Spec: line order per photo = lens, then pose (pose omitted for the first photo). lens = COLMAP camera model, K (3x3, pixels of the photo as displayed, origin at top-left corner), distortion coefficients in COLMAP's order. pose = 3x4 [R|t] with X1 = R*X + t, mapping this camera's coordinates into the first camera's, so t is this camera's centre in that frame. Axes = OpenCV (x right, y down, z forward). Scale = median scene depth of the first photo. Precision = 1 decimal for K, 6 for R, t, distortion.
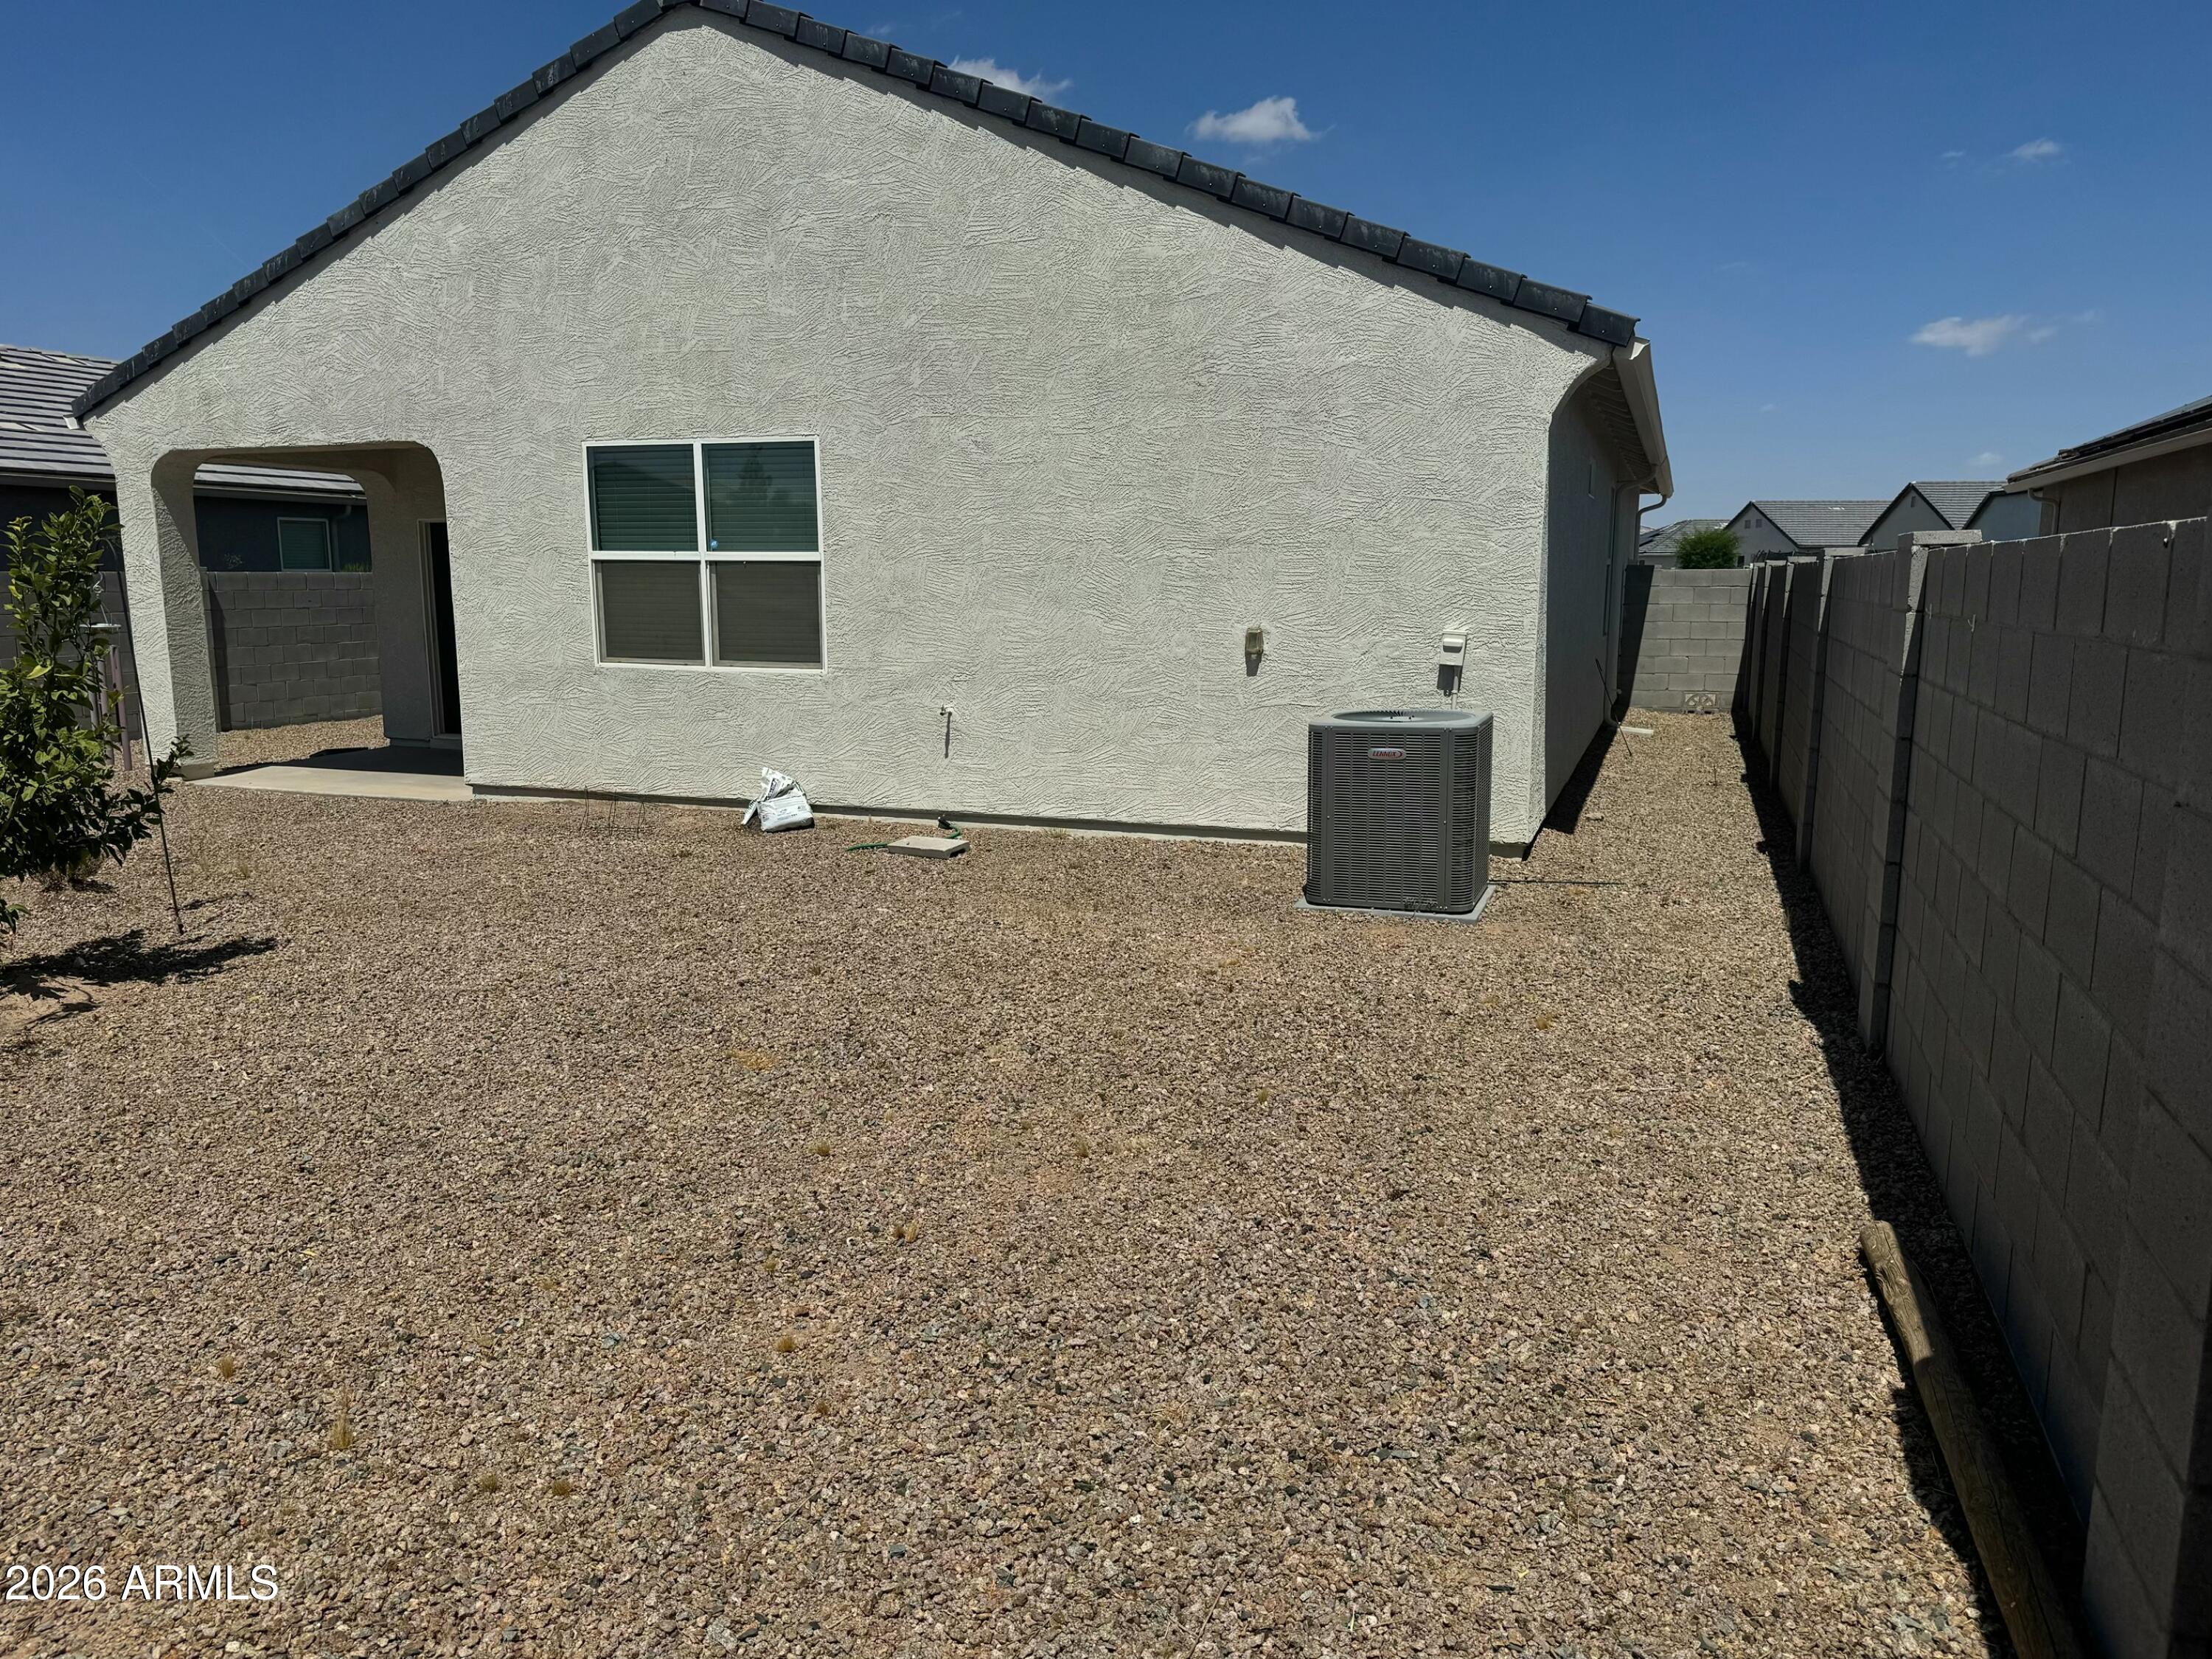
lens RADIAL K [[1562.8, 0, 1079.5], [0, 1562.8, 835.5], [0, 0, 1]] dist [0.032327, -0.035834]
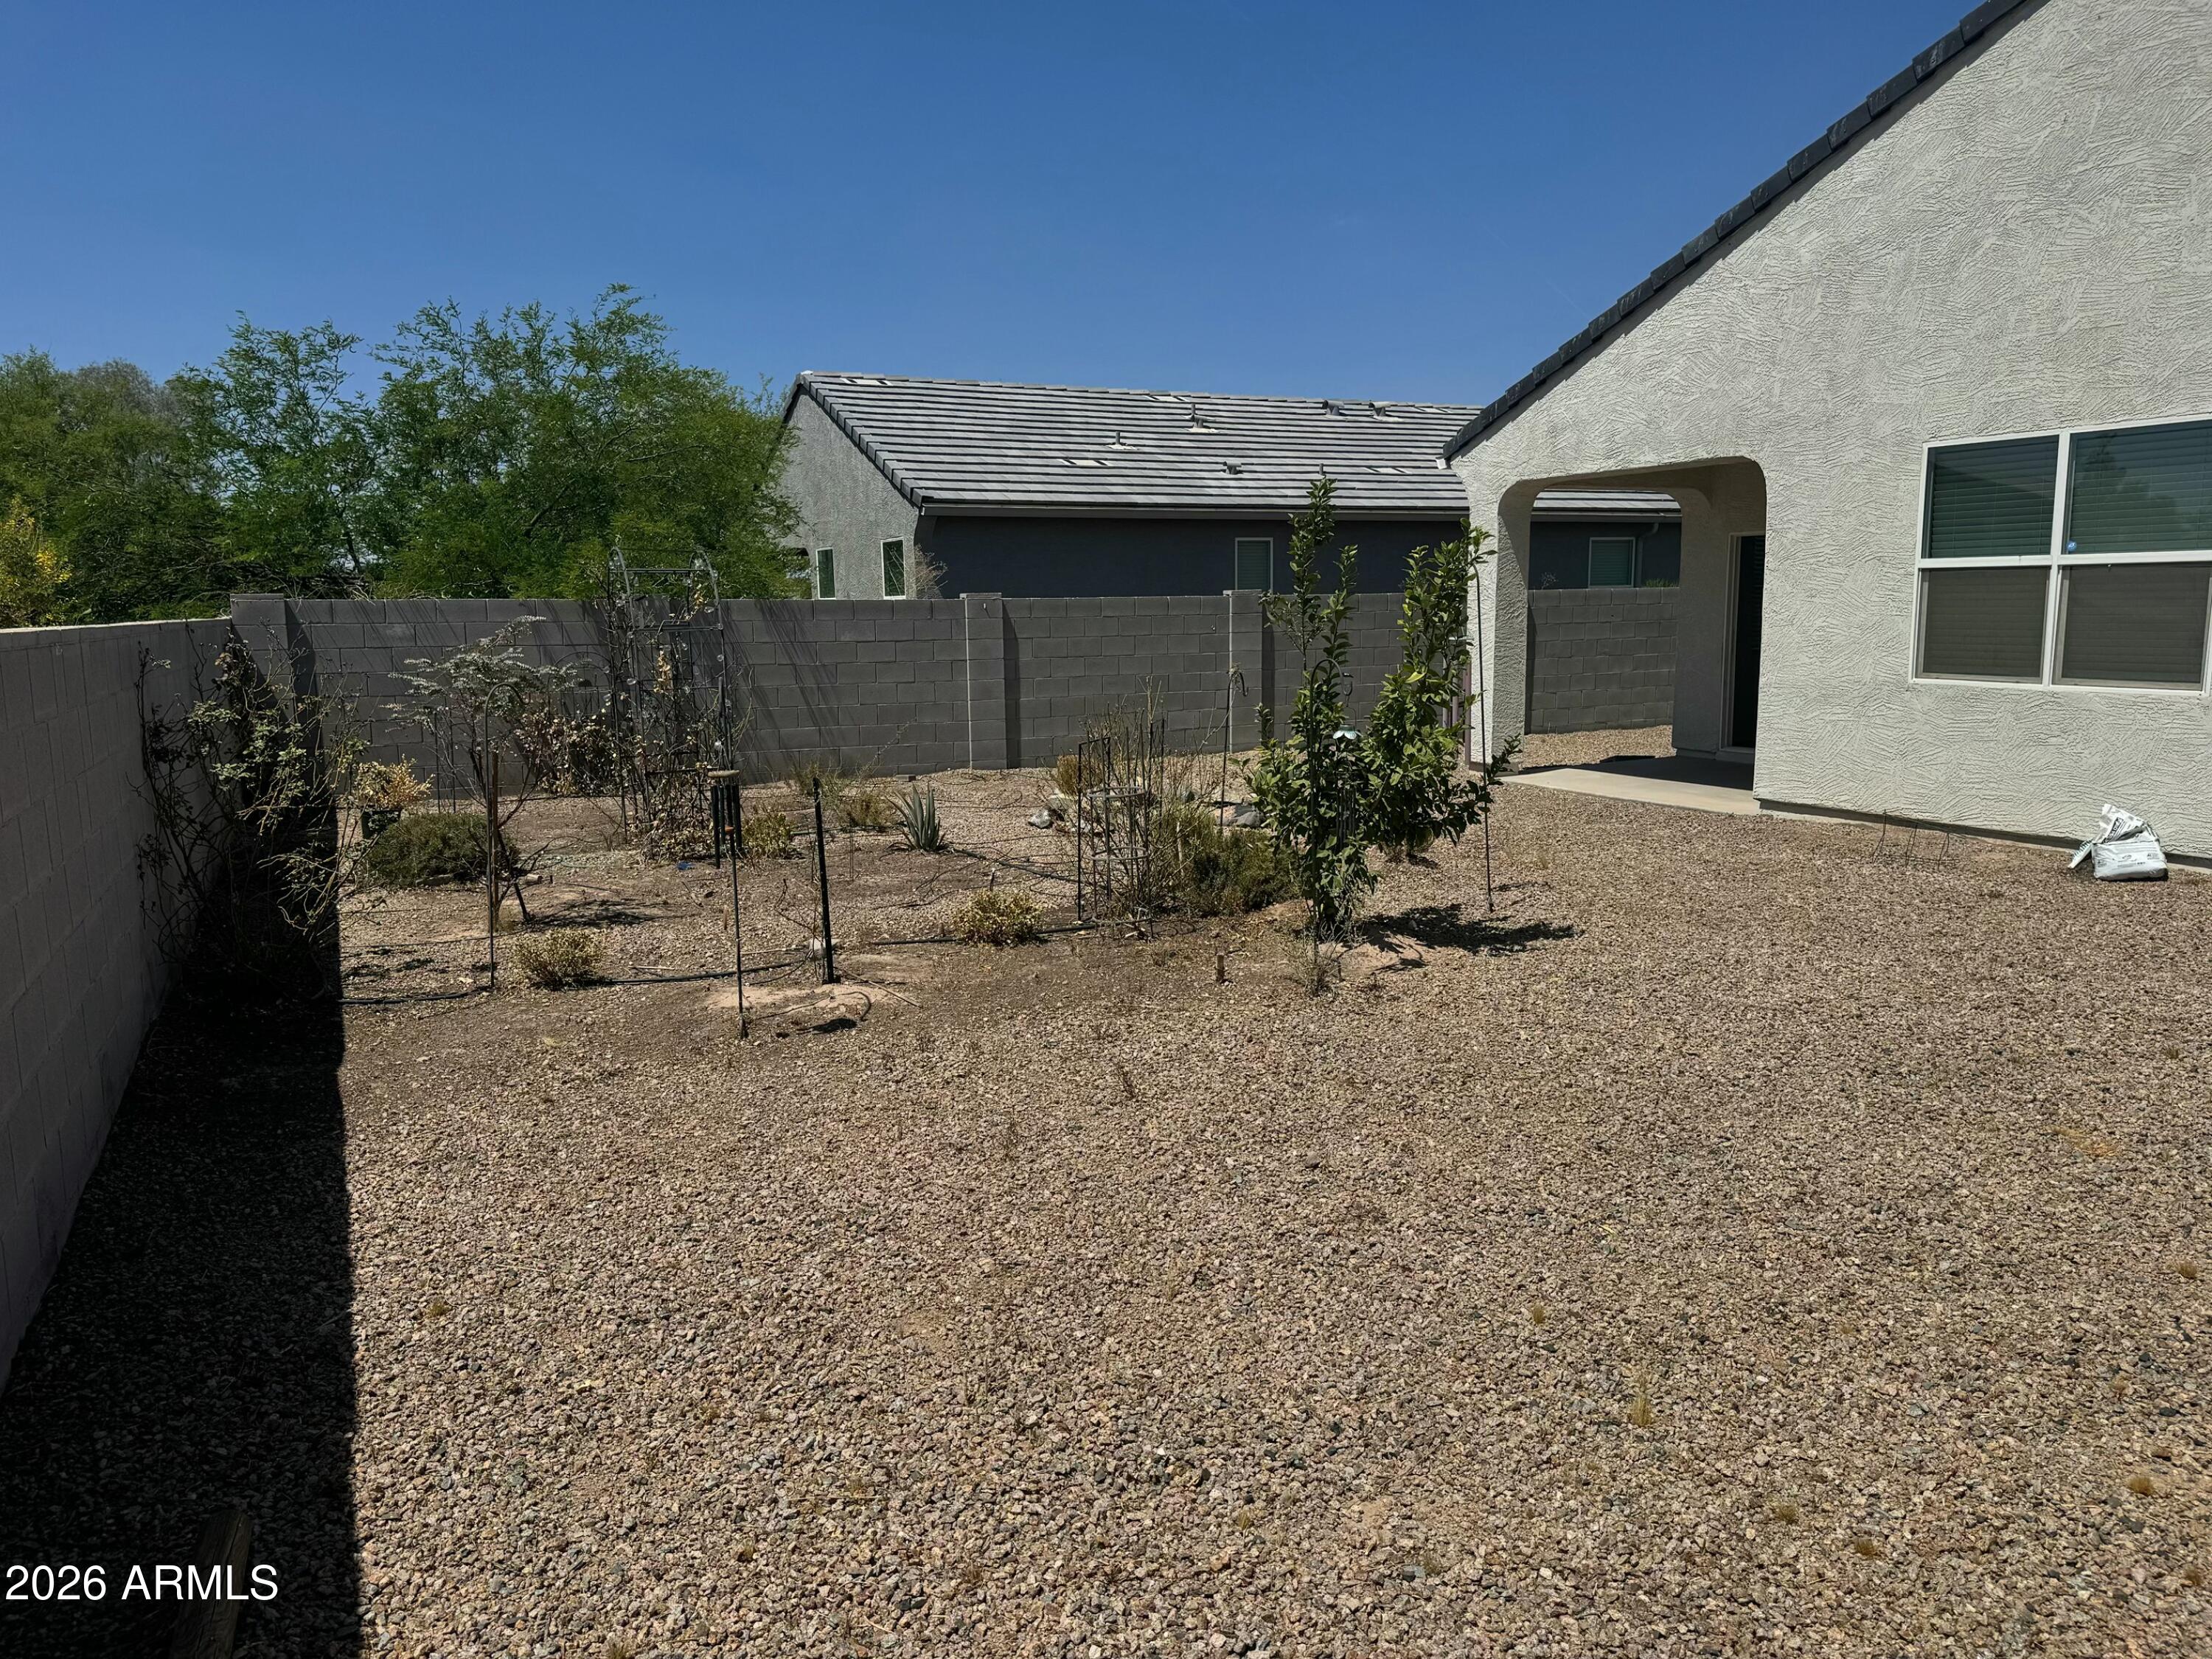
lens RADIAL K [[1562.8, 0, 1103.2], [0, 1562.8, 833.9], [0, 0, 1]] dist [0.032327, -0.035834]
pose [[0.731221, 0.091617, -0.675960, -0.021235], [-0.097659, 0.994792, 0.029188, 0.001210], [0.675114, 0.044671, 0.736360, -0.009753]]
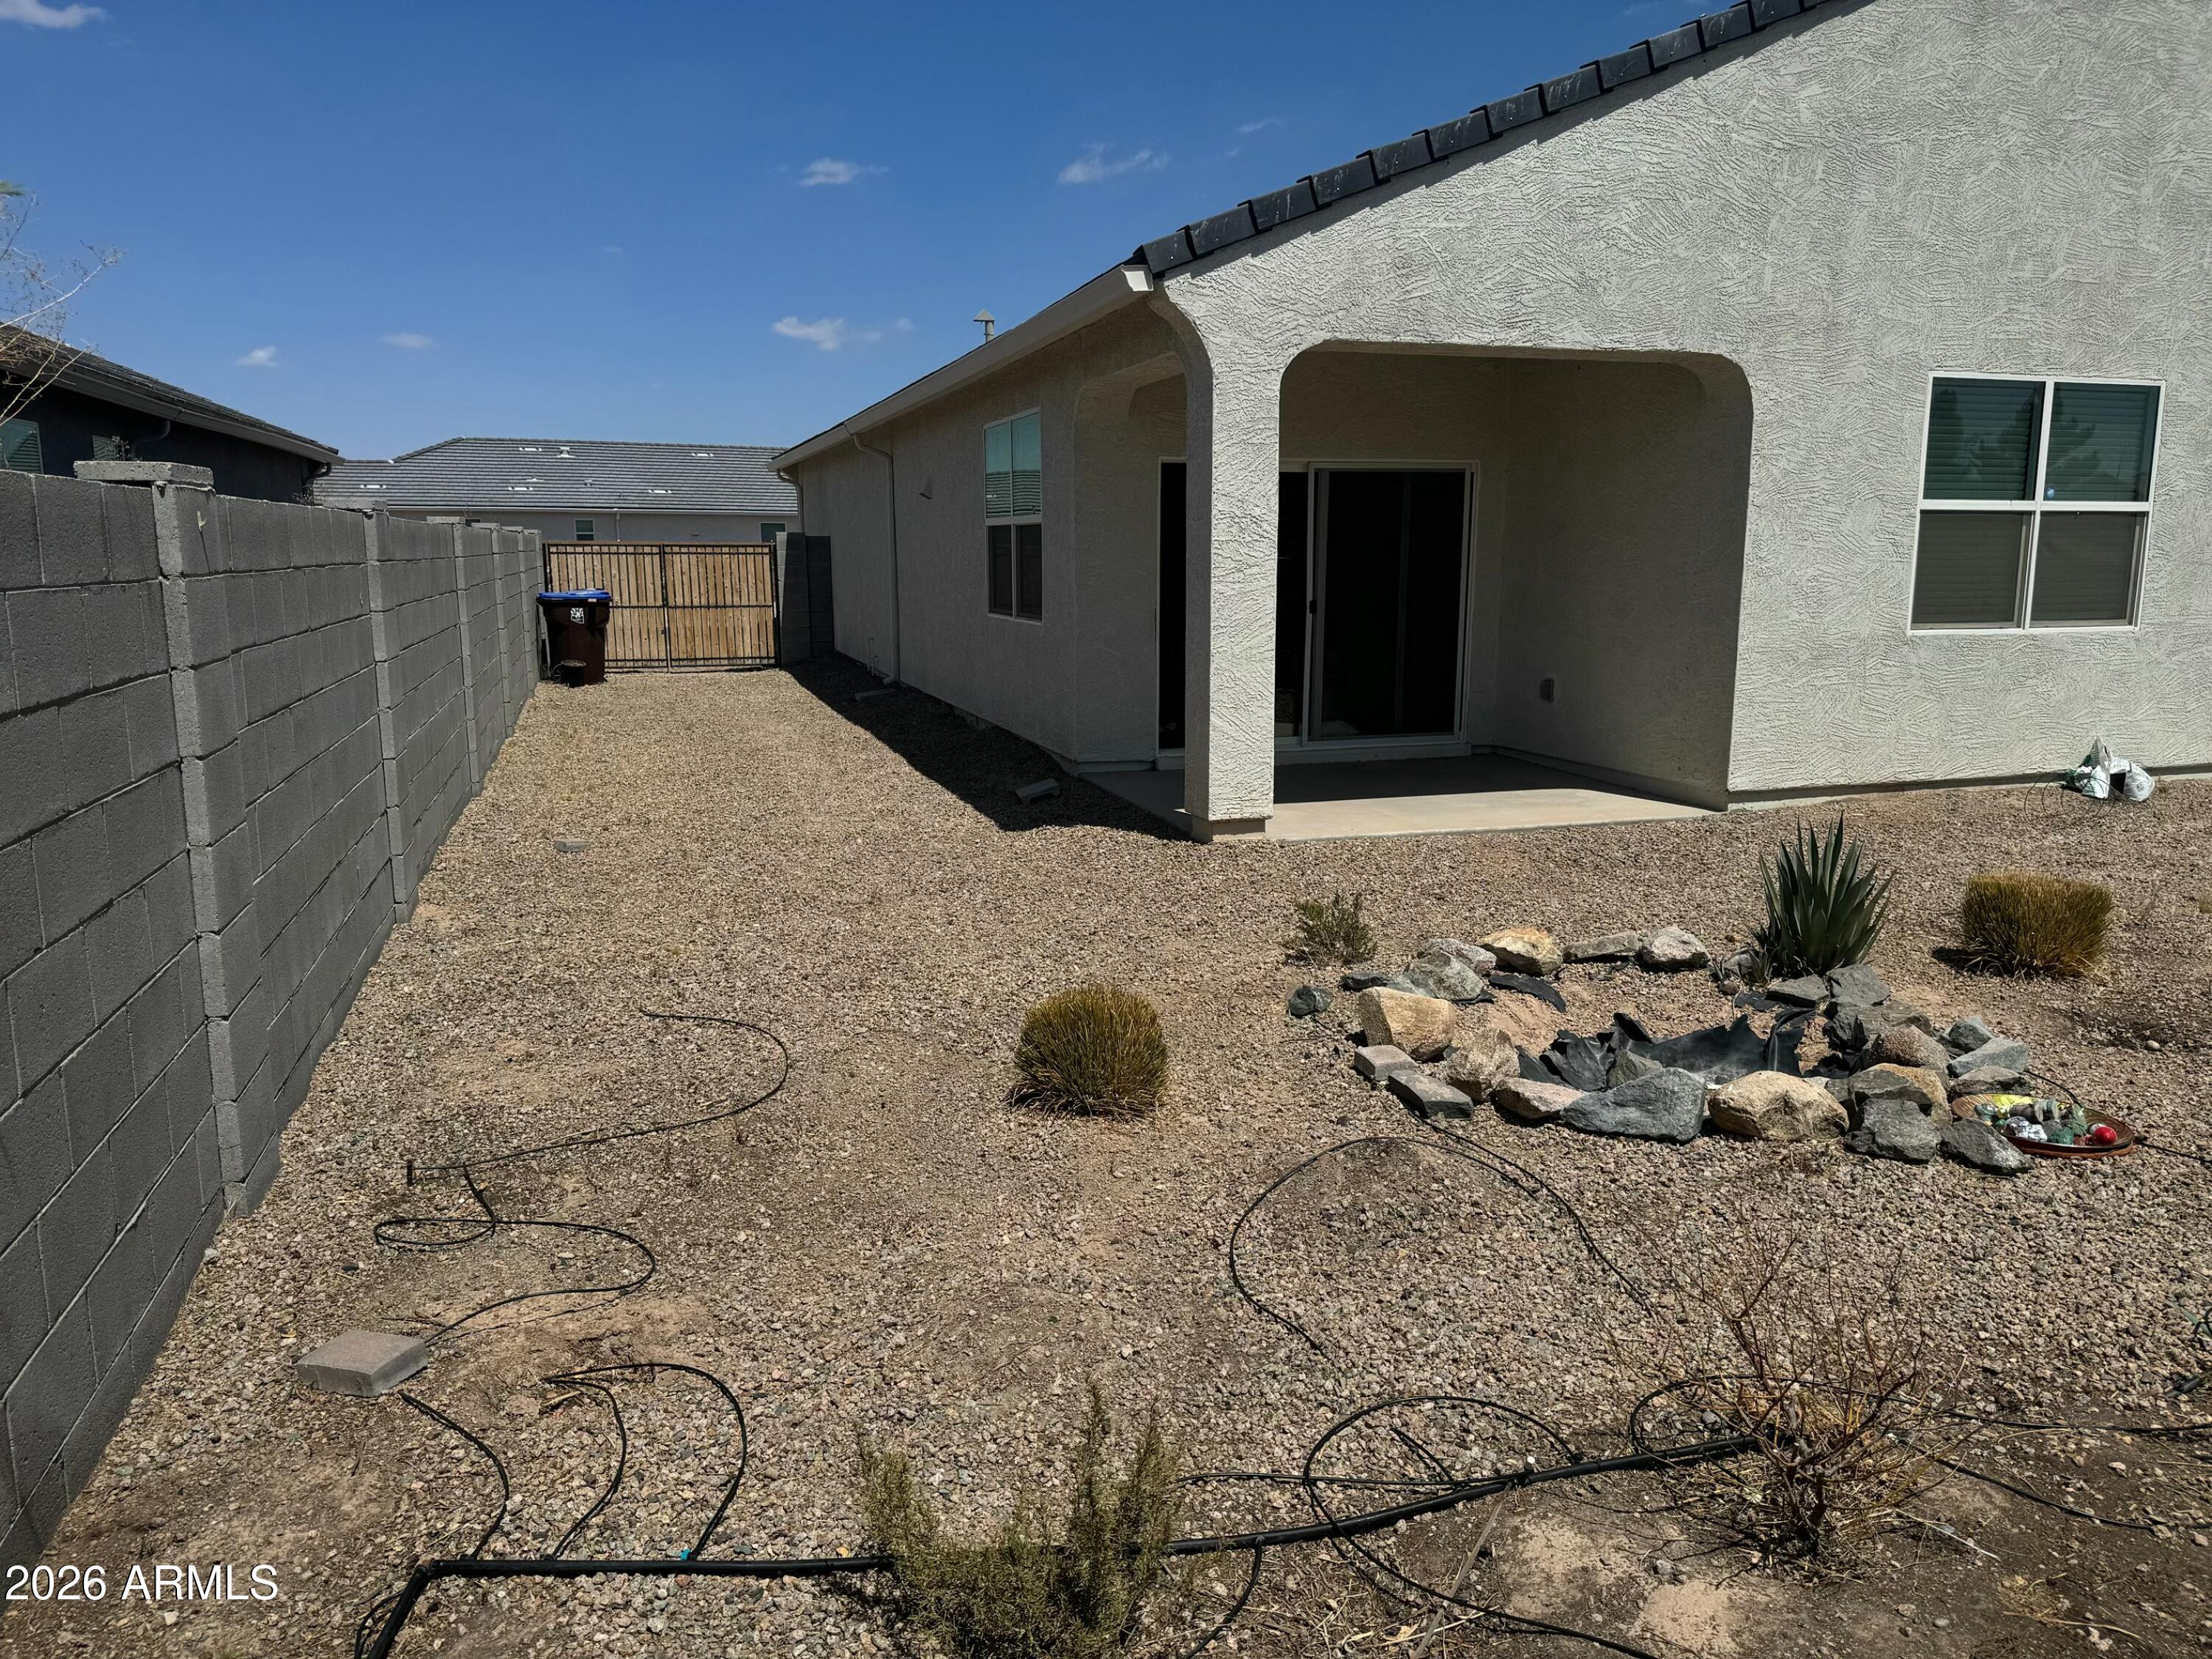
lens RADIAL K [[1562.8, 0, 1125.3], [0, 1562.8, 815.0], [0, 0, 1]] dist [0.032327, -0.035834]
pose [[0.773386, -0.108719, 0.624544, -1.317034], [0.104733, 0.993559, 0.043263, -0.102784], [-0.625224, 0.031951, 0.779791, 0.670020]]
